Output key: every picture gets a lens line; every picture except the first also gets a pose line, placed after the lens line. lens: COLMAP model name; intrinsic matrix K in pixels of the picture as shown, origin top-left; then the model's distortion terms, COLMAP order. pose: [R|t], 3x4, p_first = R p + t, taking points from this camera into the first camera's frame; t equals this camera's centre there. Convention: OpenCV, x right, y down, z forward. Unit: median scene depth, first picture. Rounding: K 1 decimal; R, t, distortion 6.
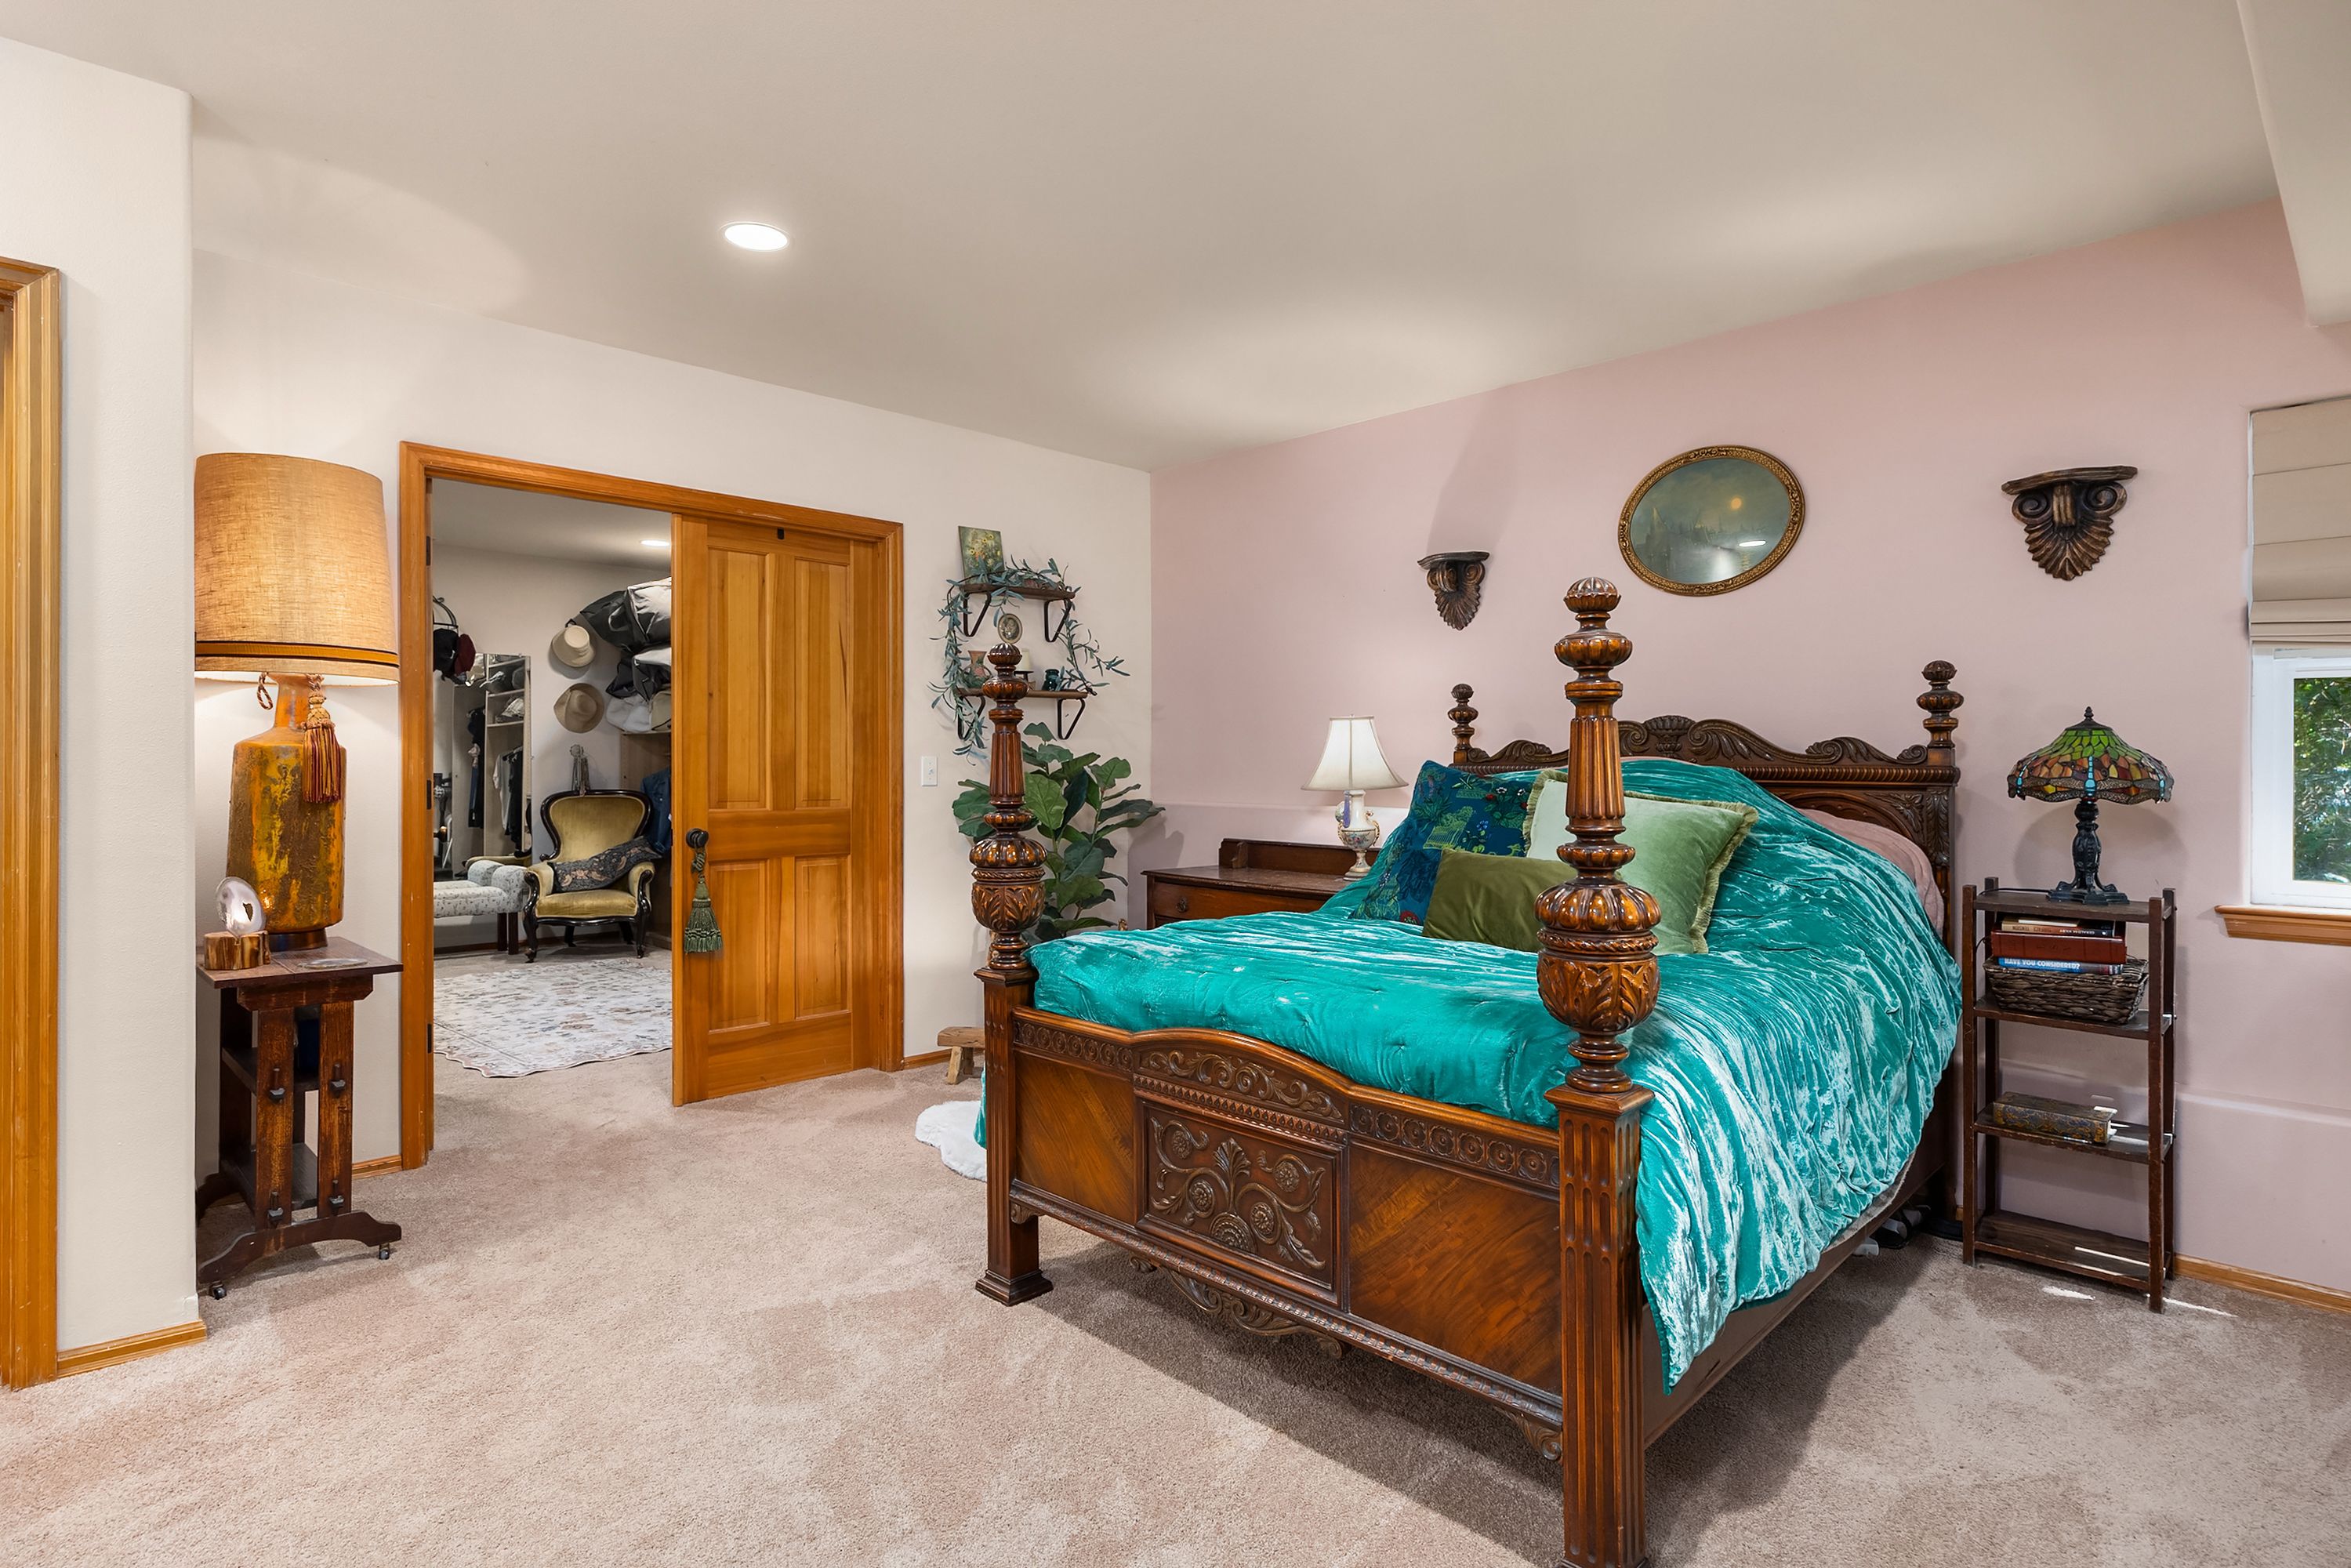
lens RADIAL K [[1192.0, 0, 1175.5], [0, 1192.0, 784.0], [0, 0, 1]] dist [-0.002175, -0.000328]
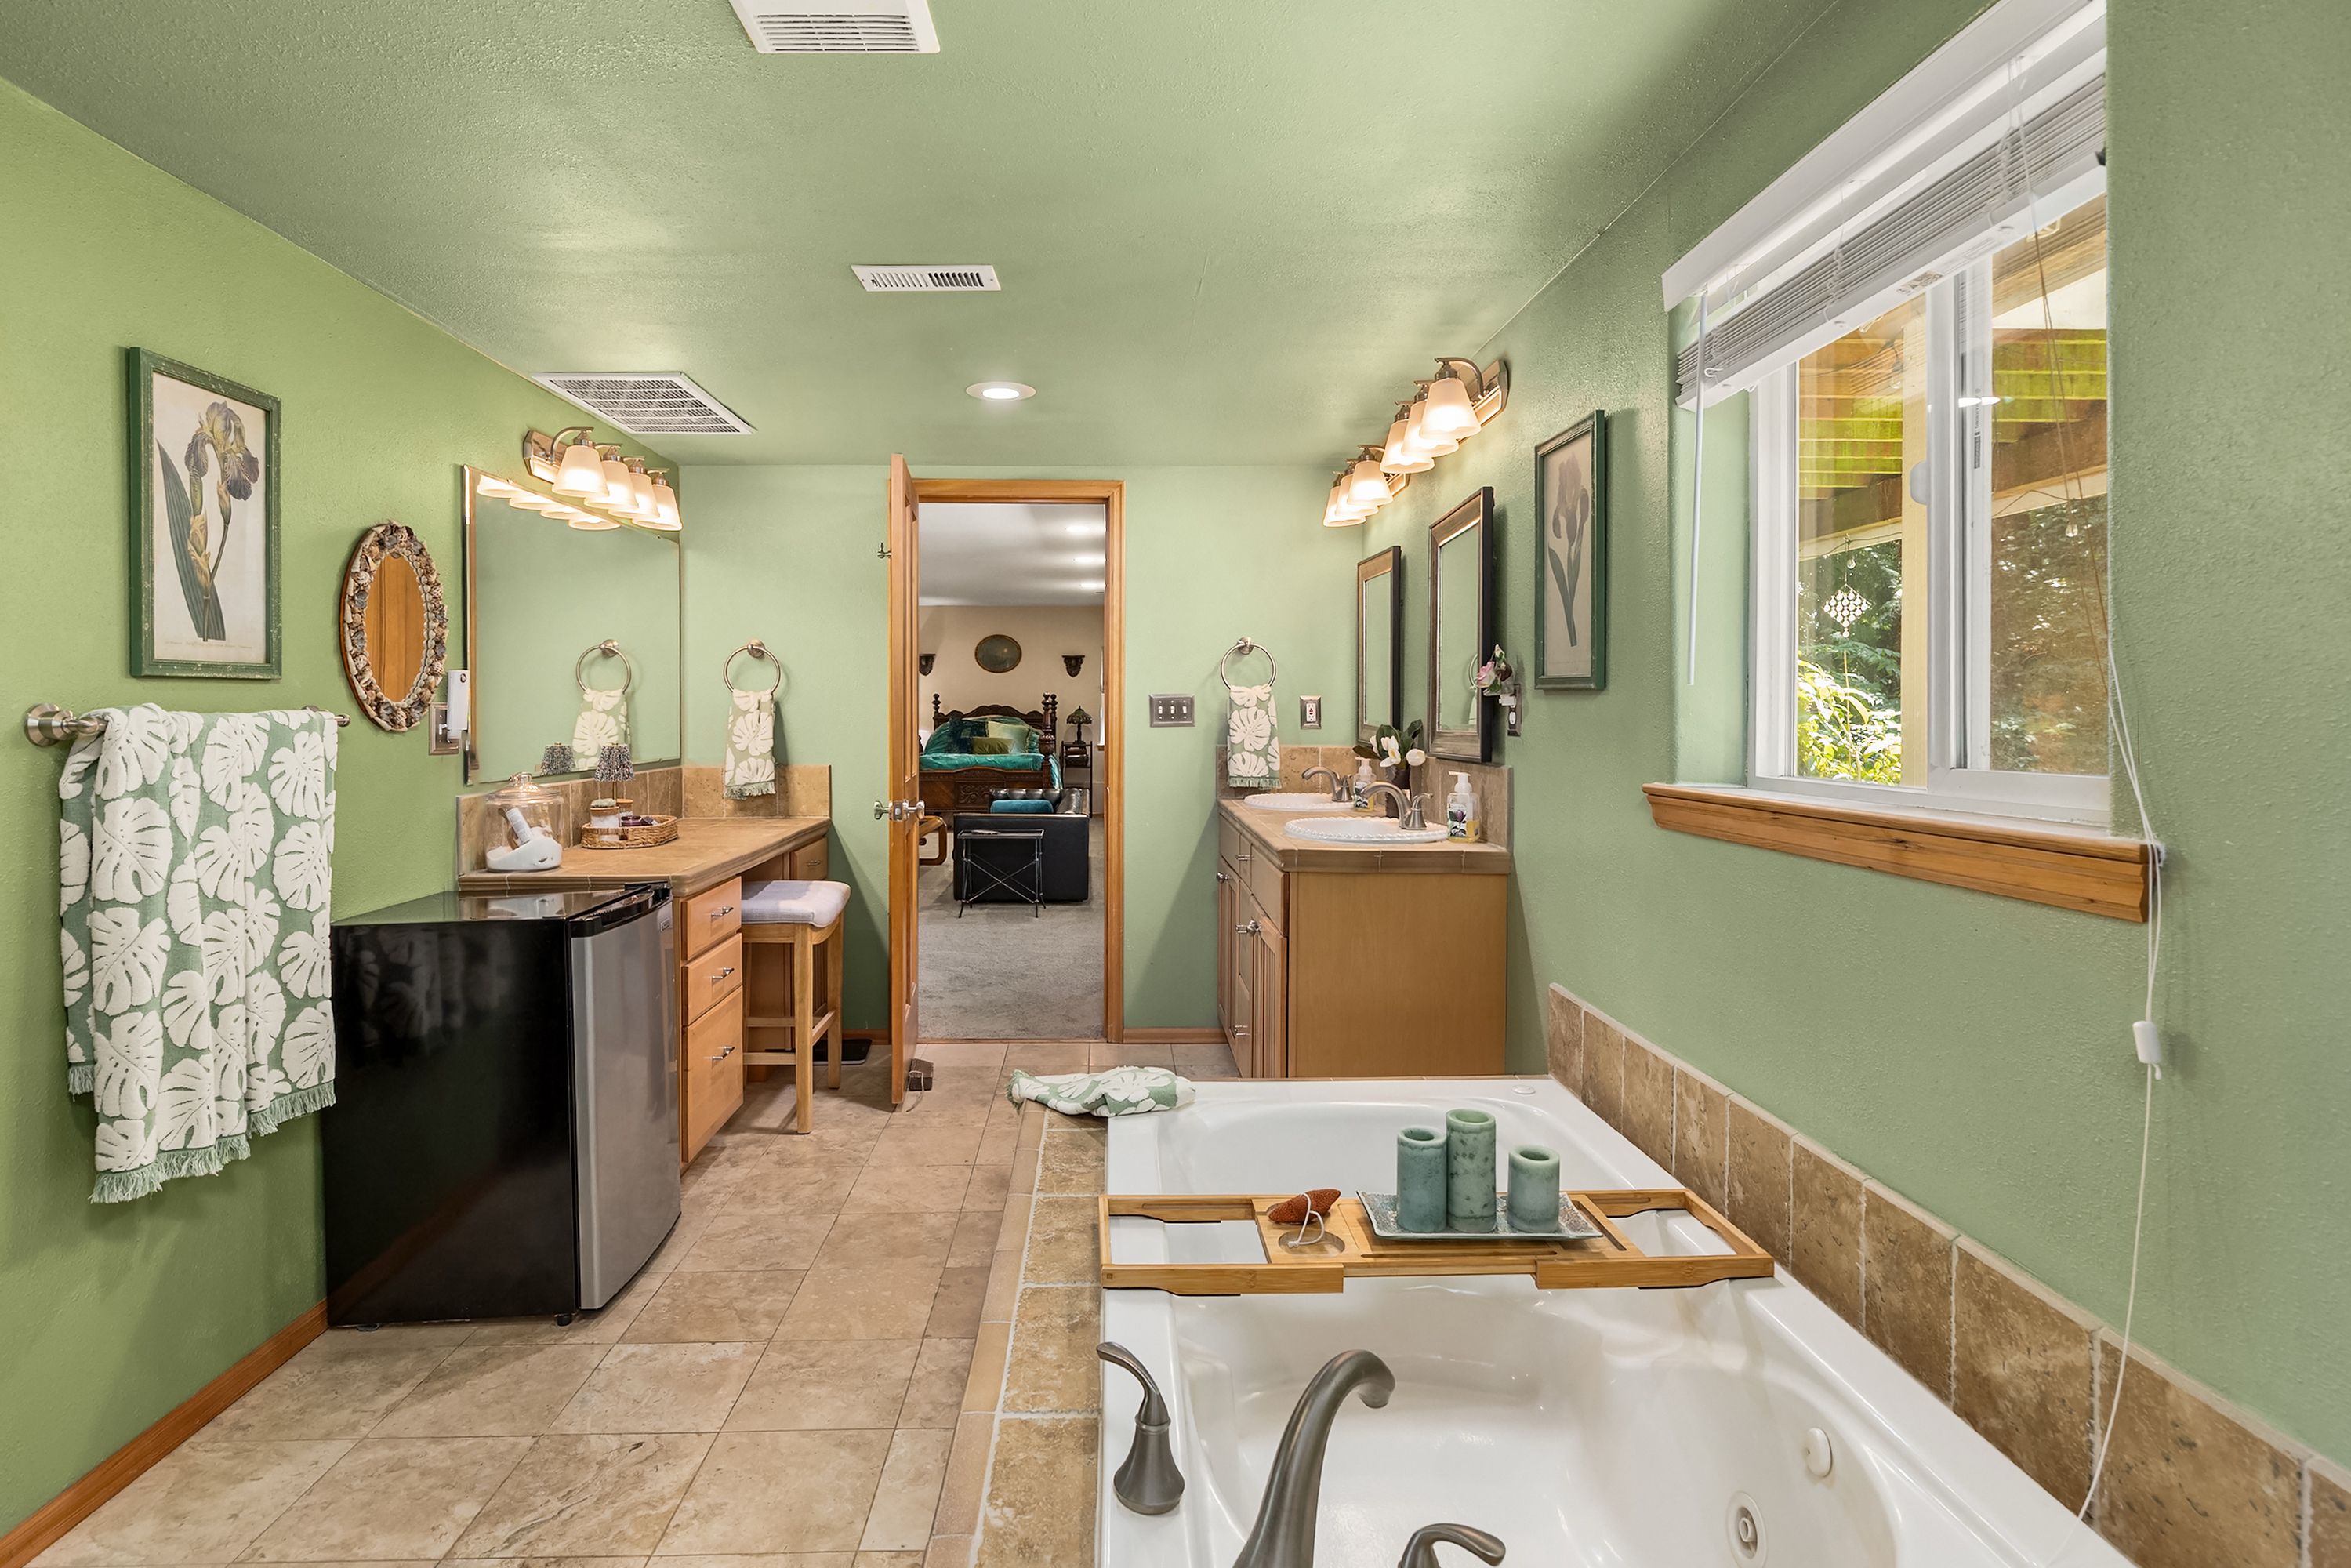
lens RADIAL K [[1220.6, 0, 1177.2], [0, 1220.6, 721.3], [0, 0, 1]] dist [-0.003948, -0.001147]
pose [[0.667986, -0.009953, 0.744107, -2.577419], [0.009273, 0.999944, 0.005051, -0.018128], [-0.744116, 0.003526, 0.668041, -2.538184]]
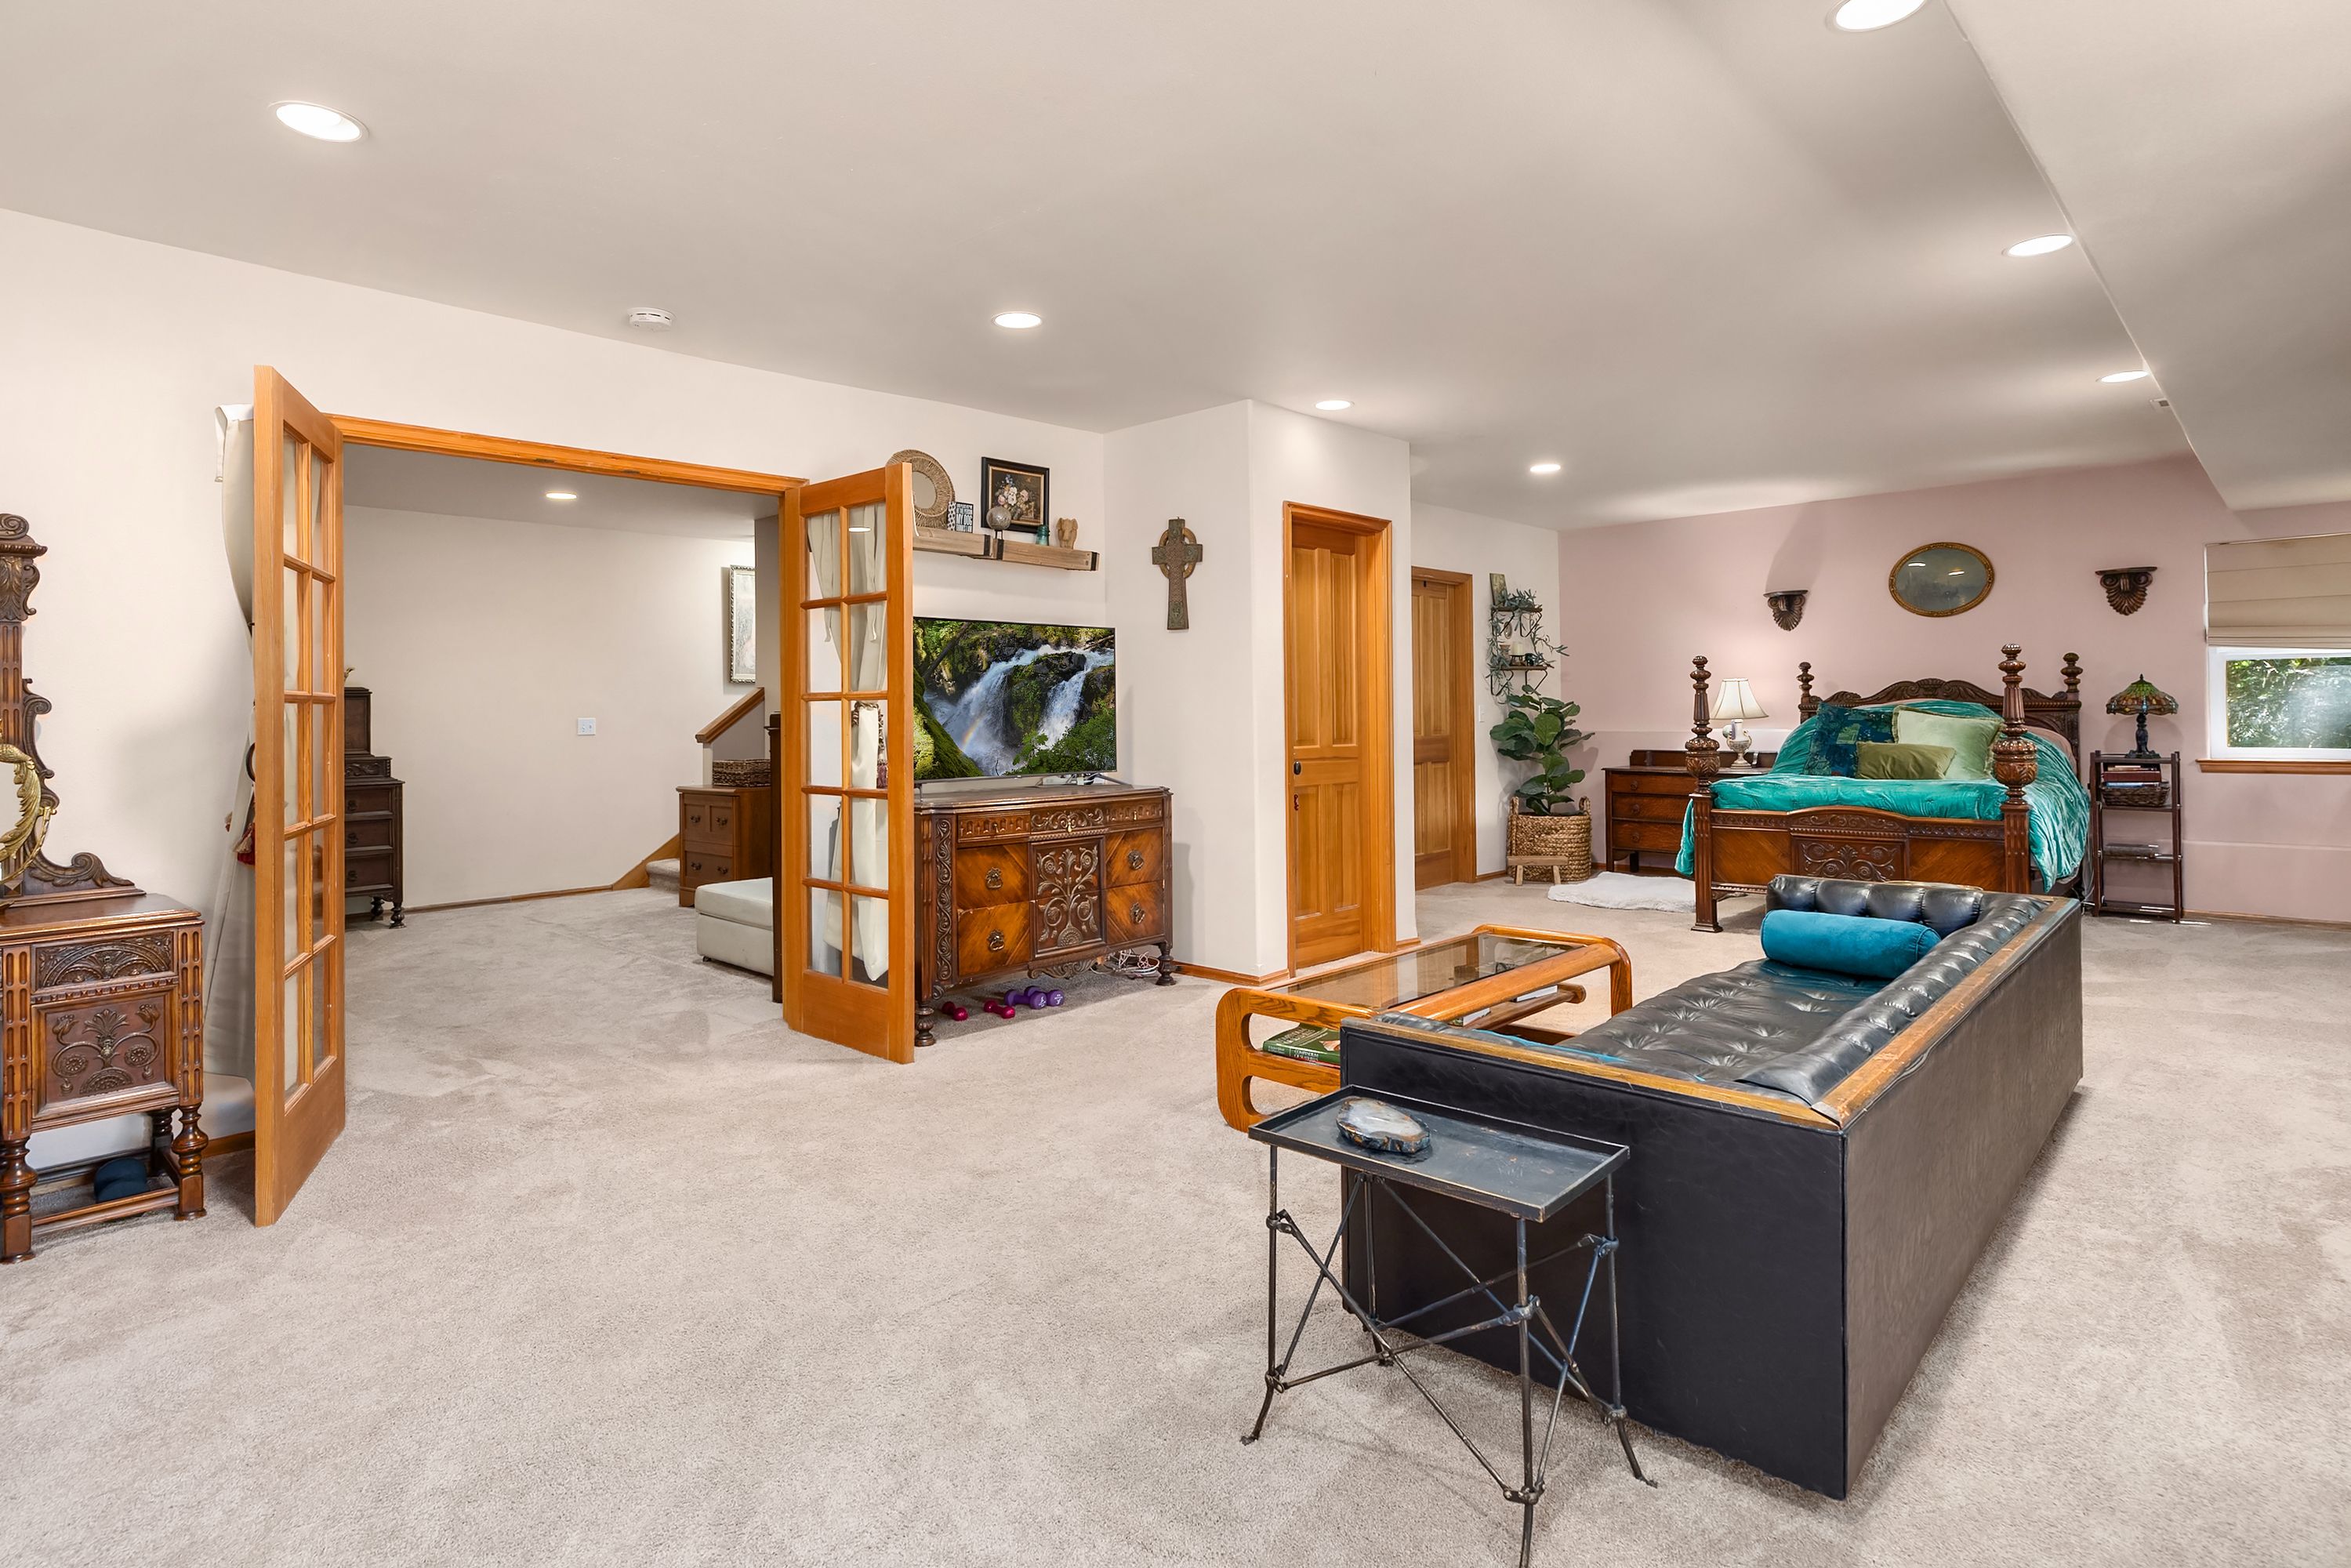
lens RADIAL K [[1220.6, 0, 1177.2], [0, 1220.6, 721.3], [0, 0, 1]] dist [-0.003948, -0.001147]
pose [[0.999131, -0.018385, 0.037393, -1.104617], [0.018707, 0.999791, -0.008271, 0.010620], [-0.037233, 0.008963, 0.999266, -1.195705]]
